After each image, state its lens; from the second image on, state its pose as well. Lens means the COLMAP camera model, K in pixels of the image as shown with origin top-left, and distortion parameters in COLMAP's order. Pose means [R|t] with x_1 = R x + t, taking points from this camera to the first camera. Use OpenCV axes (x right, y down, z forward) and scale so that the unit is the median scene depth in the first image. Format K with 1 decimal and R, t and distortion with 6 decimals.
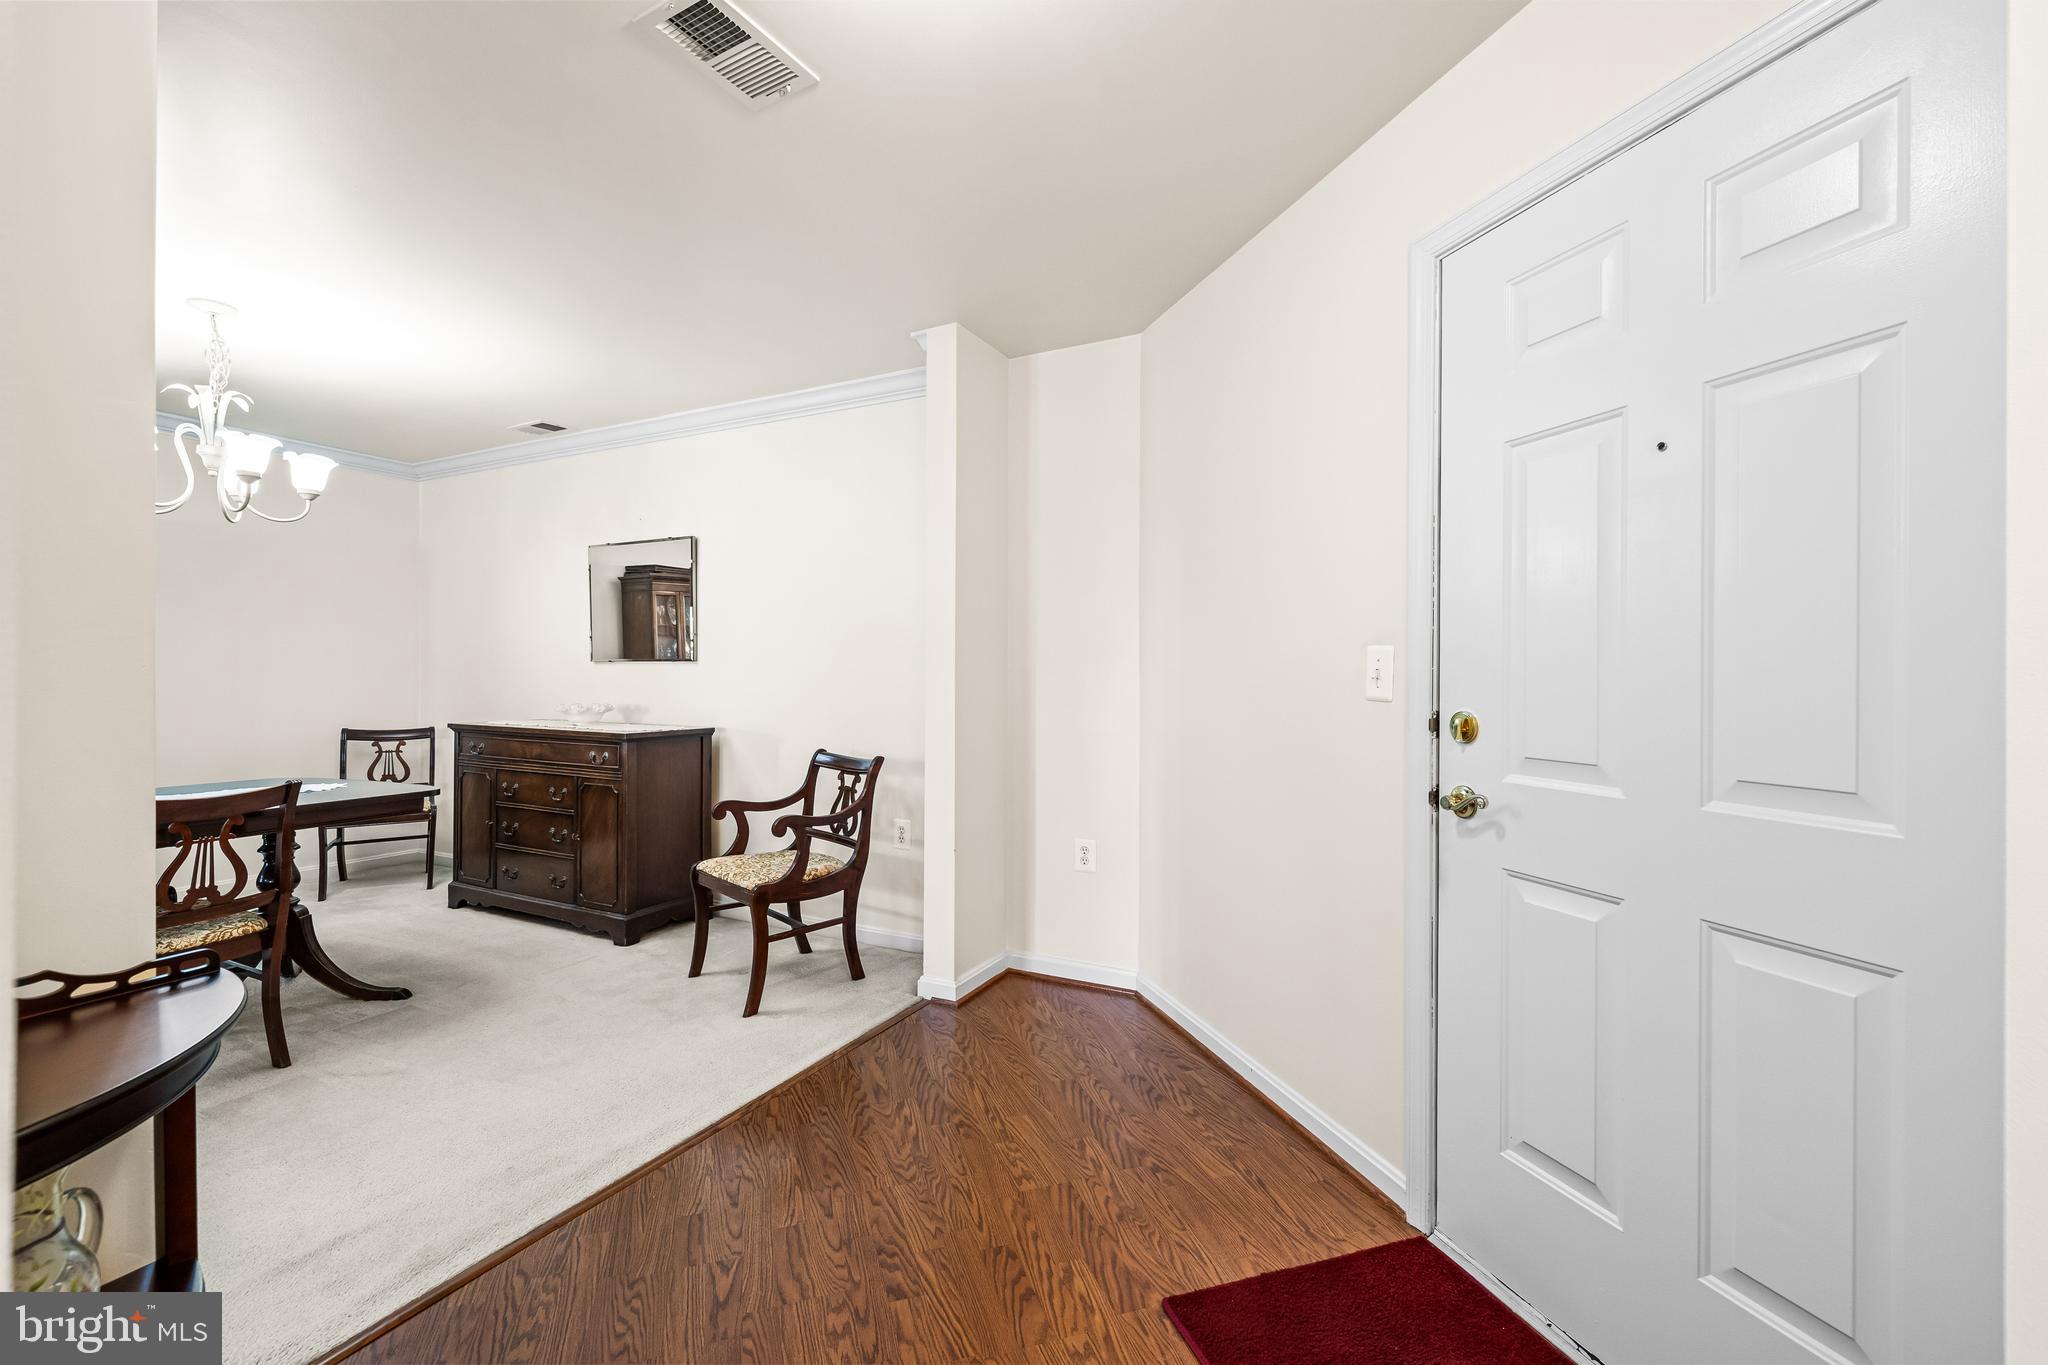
lens RADIAL K [[858.8, 0, 1028.1], [0, 858.8, 673.4], [0, 0, 1]] dist [0.002560, 0.000379]
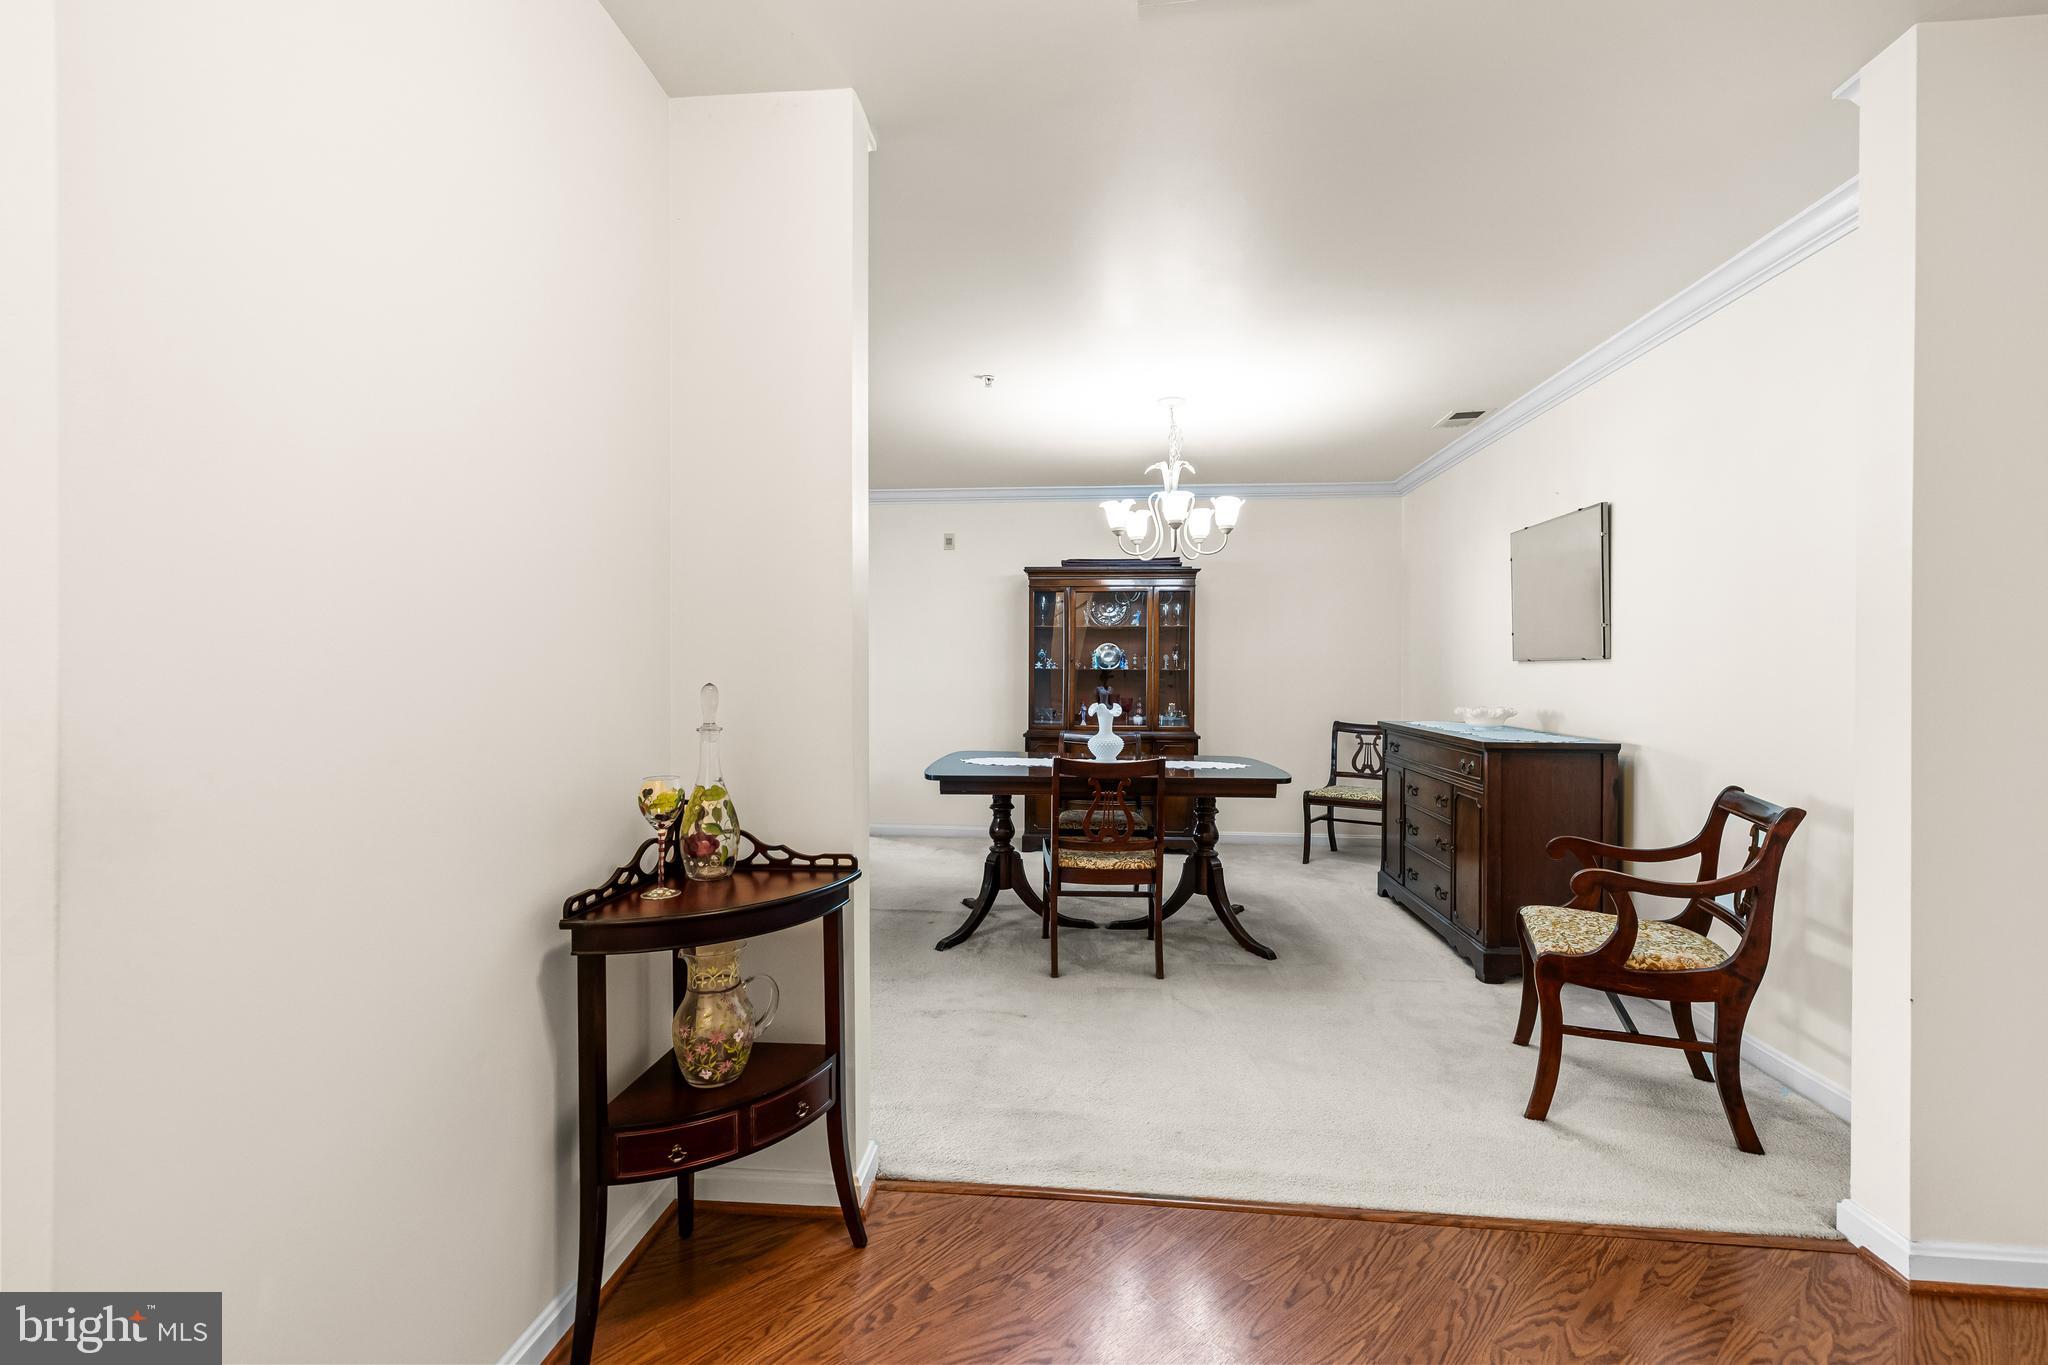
lens RADIAL K [[862.1, 0, 1023.9], [0, 862.1, 672.6], [0, 0, 1]] dist [0.003118, 0.000620]
pose [[0.365930, -0.001609, -0.930641, 0.217341], [-0.000695, 0.999998, -0.002002, 0.001372], [0.930642, 0.001379, 0.365928, 0.277894]]
